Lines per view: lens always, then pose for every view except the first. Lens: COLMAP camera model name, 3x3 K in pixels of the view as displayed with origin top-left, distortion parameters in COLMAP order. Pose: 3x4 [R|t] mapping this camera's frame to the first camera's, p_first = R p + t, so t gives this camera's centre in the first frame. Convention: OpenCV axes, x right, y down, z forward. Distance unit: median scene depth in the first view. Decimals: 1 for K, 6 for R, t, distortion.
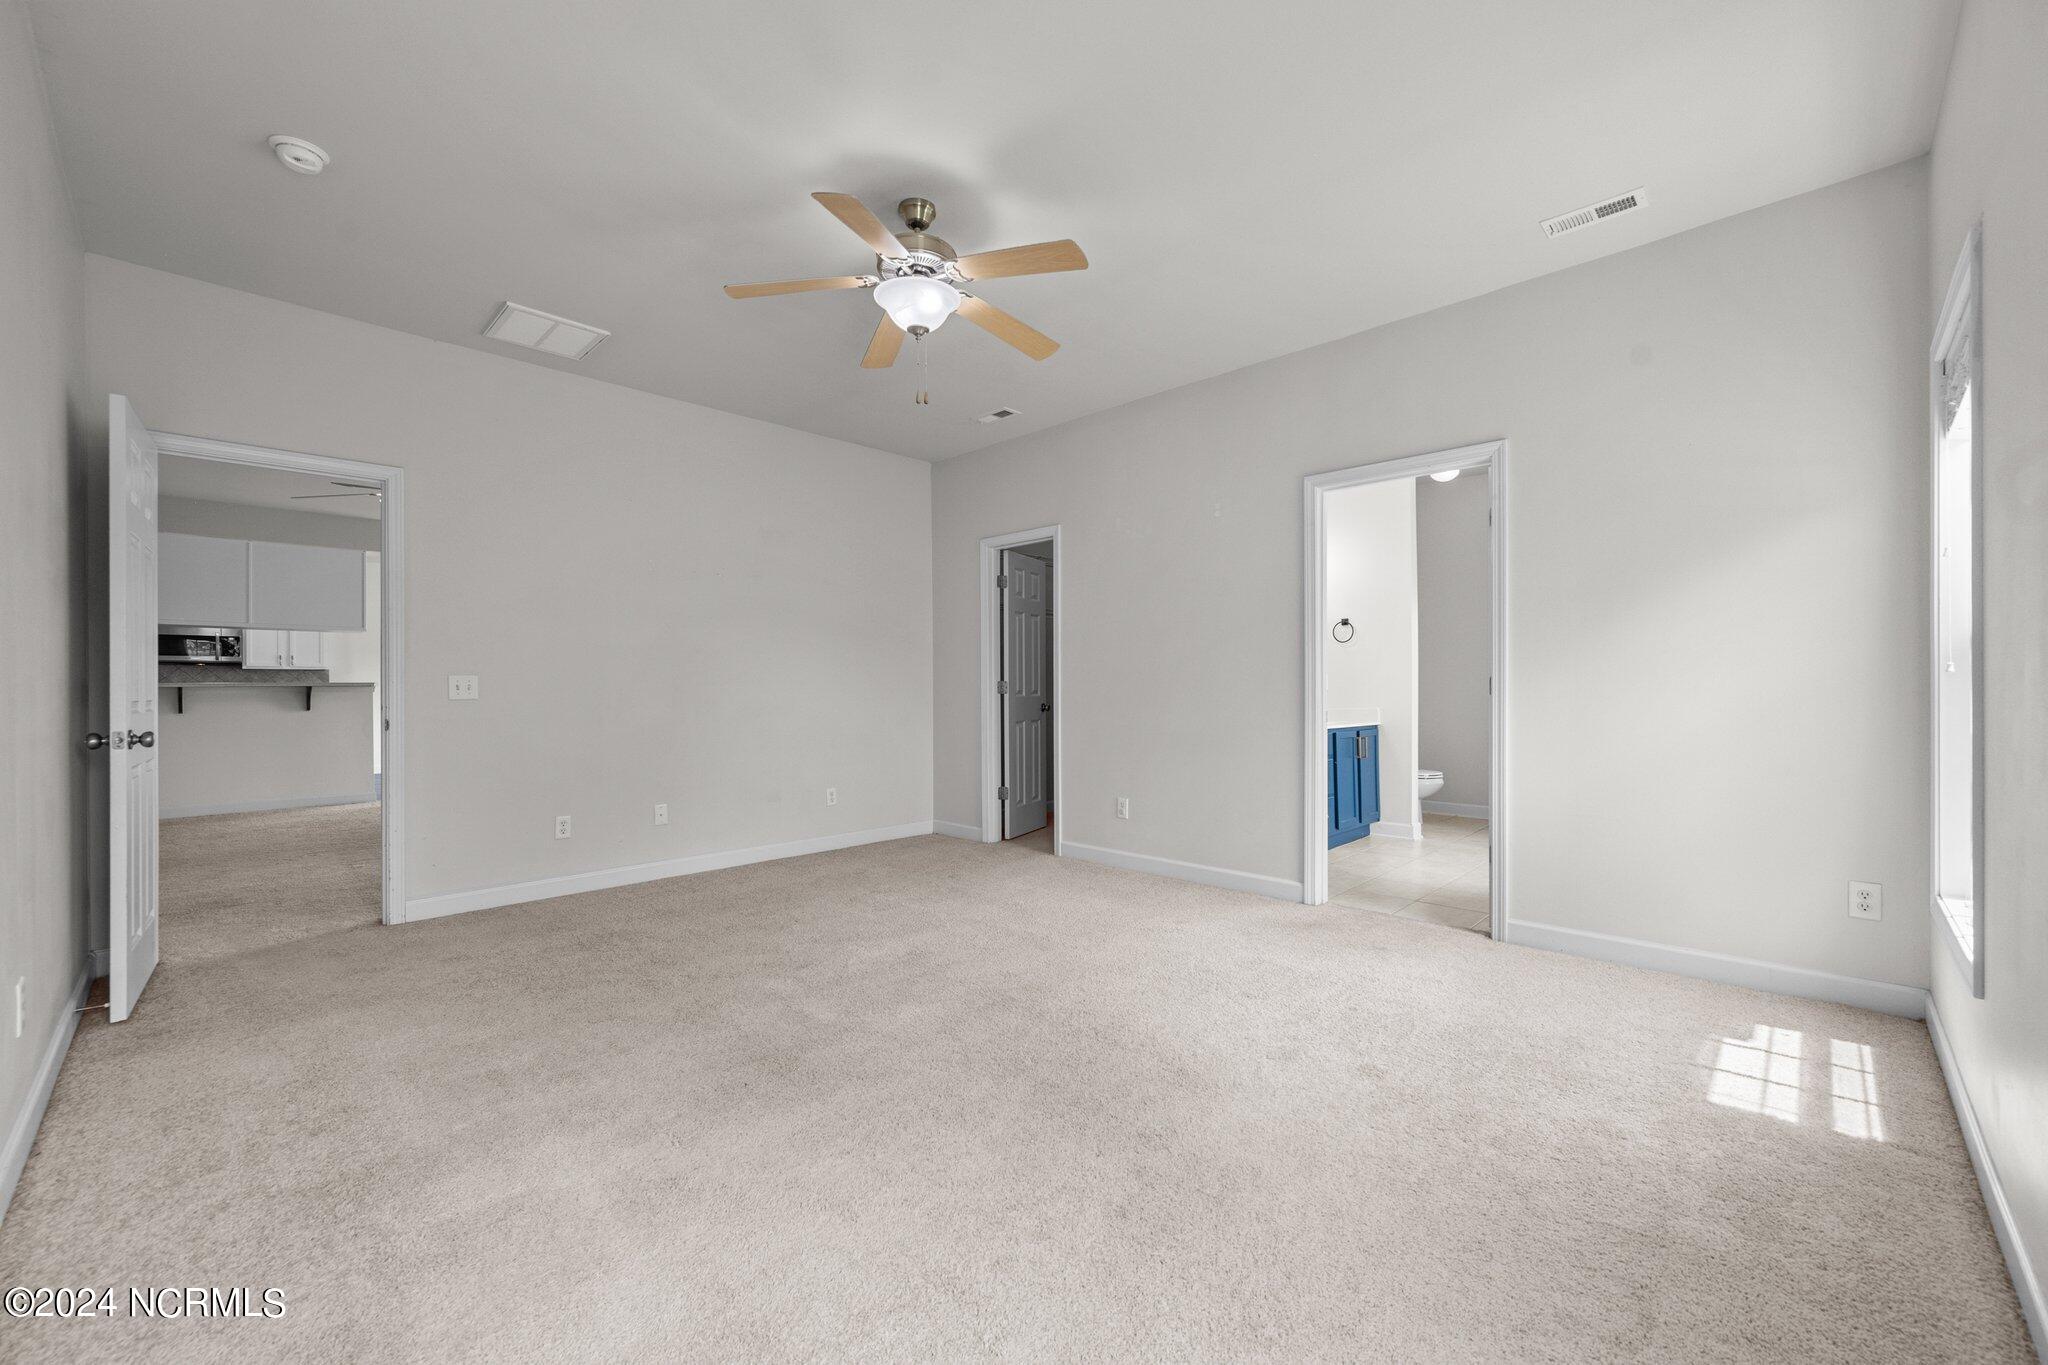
lens RADIAL K [[811.4, 0, 1028.2], [0, 811.4, 676.7], [0, 0, 1]] dist [-0.000344, -0.000034]
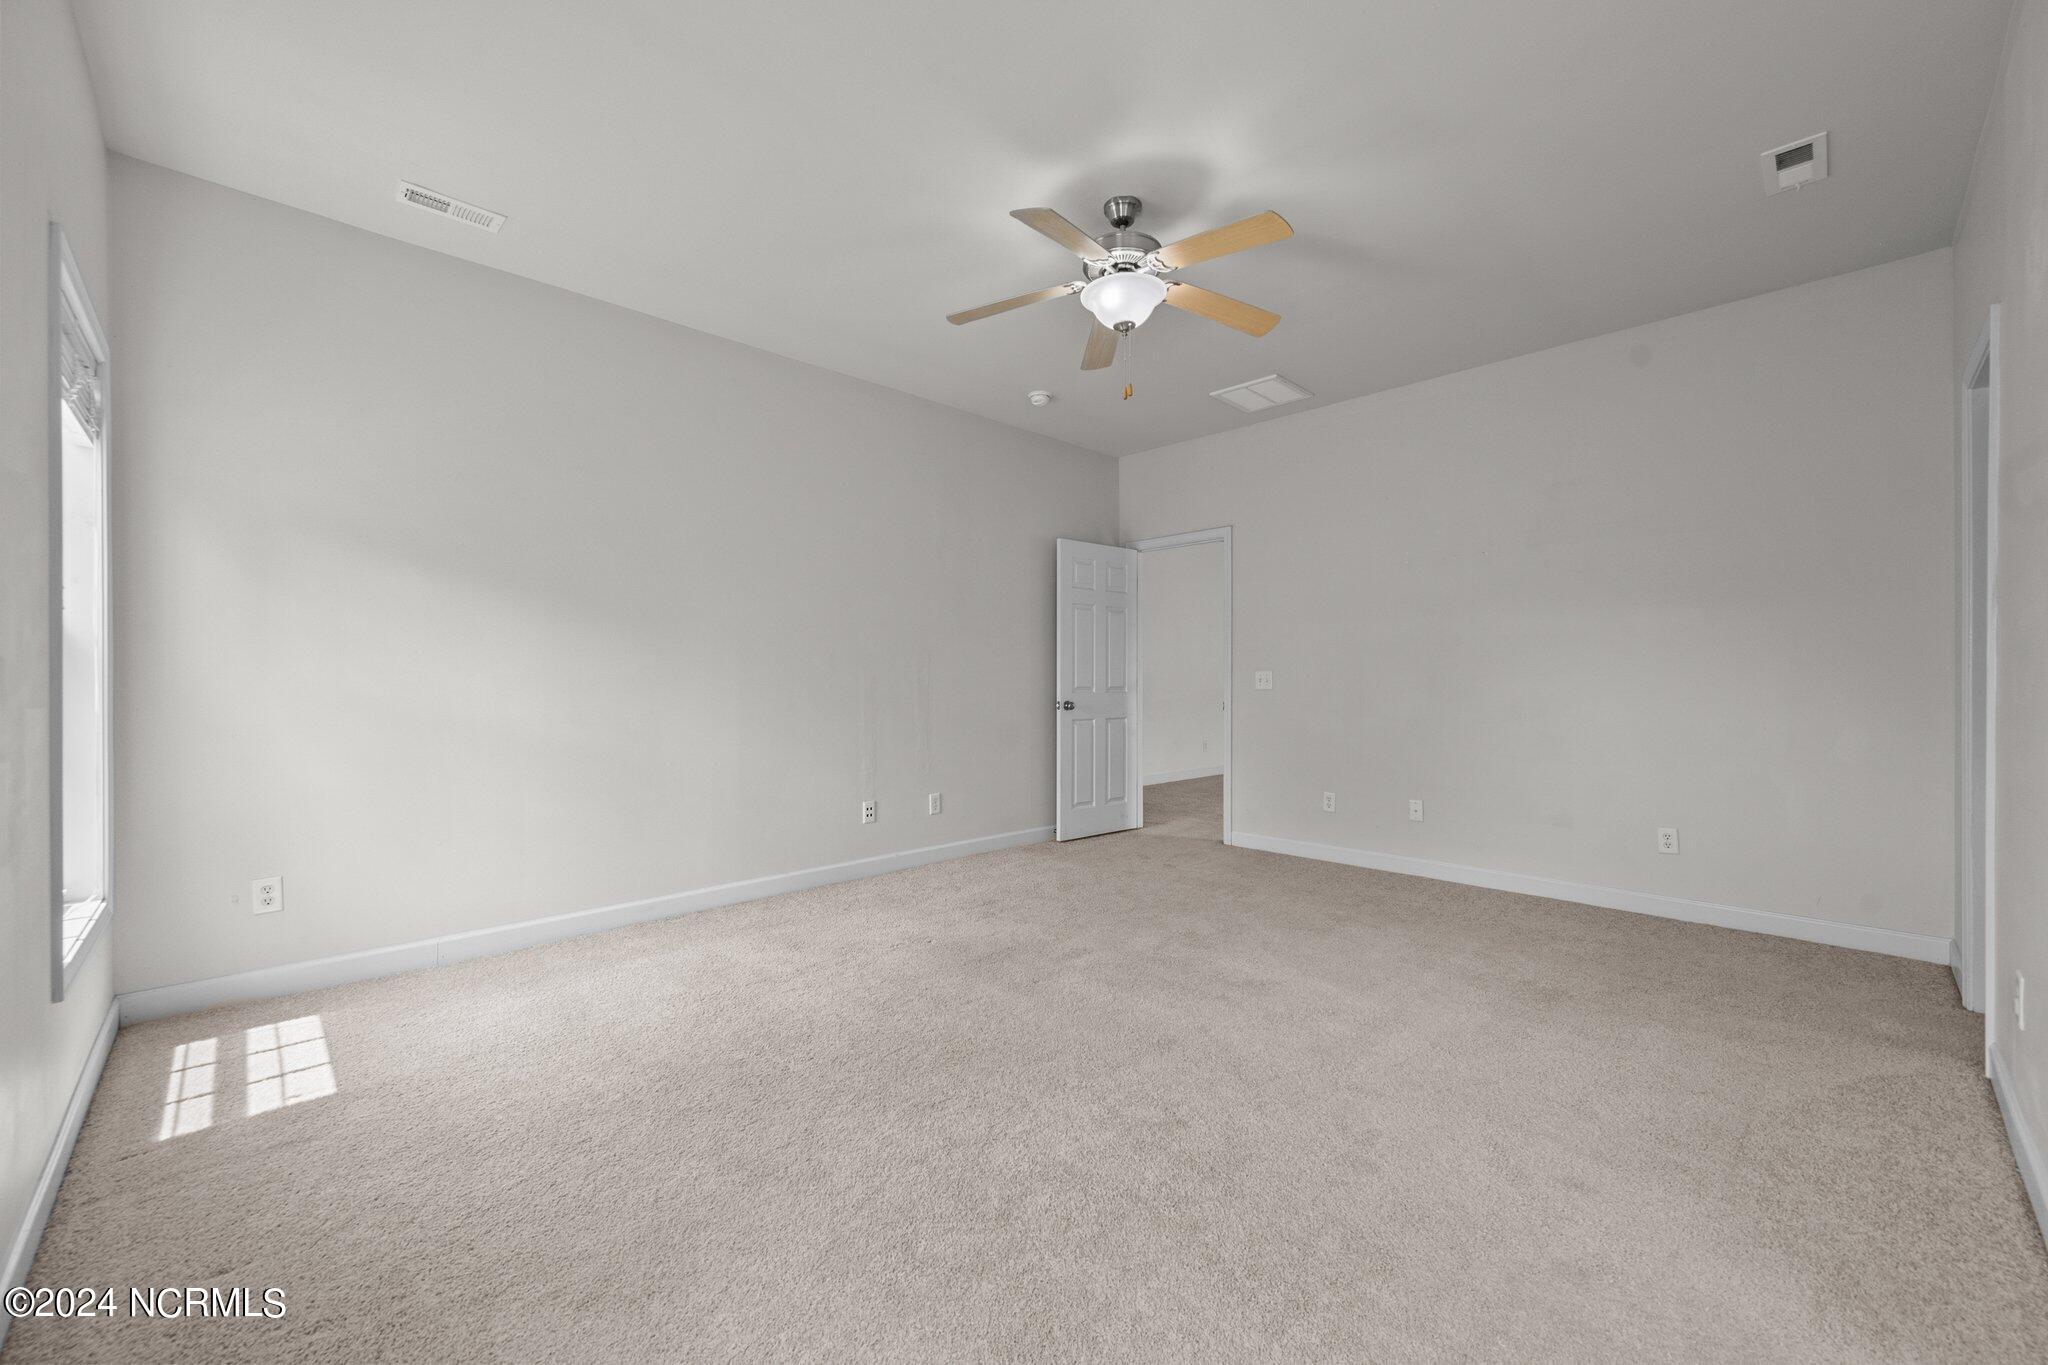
lens RADIAL K [[817.1, 0, 1027.7], [0, 817.1, 670.7], [0, 0, 1]] dist [-0.001165, -0.000054]
pose [[-0.037537, -0.011452, -0.999230, 0.880161], [0.014816, 0.999818, -0.012015, 0.010907], [0.999185, -0.015255, -0.037360, 0.916736]]
